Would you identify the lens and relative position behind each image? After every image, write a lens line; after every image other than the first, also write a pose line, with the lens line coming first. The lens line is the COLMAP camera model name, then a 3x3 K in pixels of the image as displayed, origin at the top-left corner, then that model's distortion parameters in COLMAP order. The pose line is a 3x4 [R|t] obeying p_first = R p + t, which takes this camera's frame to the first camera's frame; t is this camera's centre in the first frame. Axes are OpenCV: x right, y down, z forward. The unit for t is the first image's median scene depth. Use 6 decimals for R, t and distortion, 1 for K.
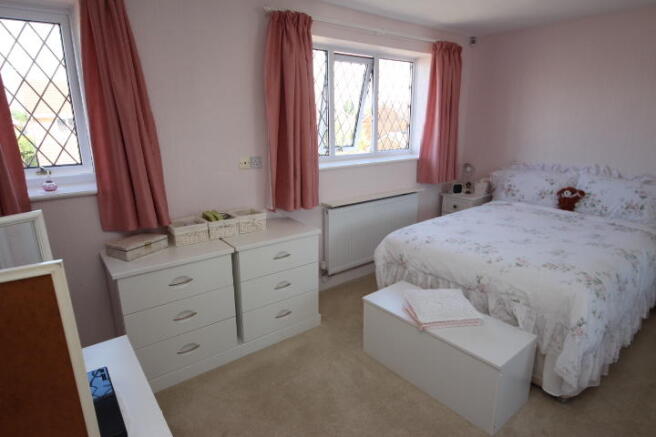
lens RADIAL K [[365.6, 0, 325.9], [0, 365.6, 216.7], [0, 0, 1]] dist [0.005909, -0.000026]
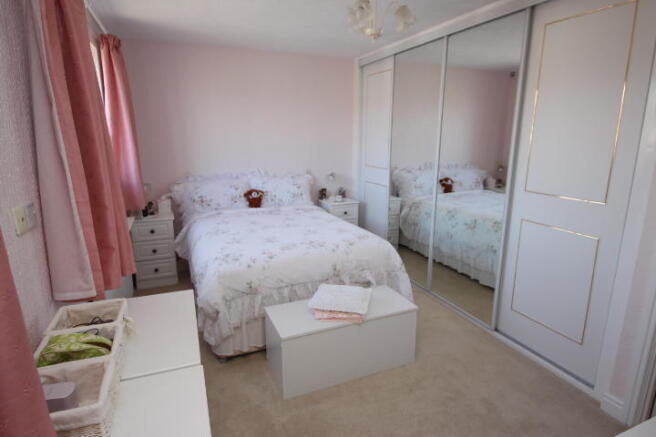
lens RADIAL K [[365.6, 0, 327.1], [0, 365.6, 221.7], [0, 0, 1]] dist [0.005909, -0.000026]
pose [[0.261547, -0.212858, 0.941427, -0.447704], [0.238231, 0.959438, 0.150745, -0.103049], [-0.935328, 0.184850, 0.301648, 0.431516]]
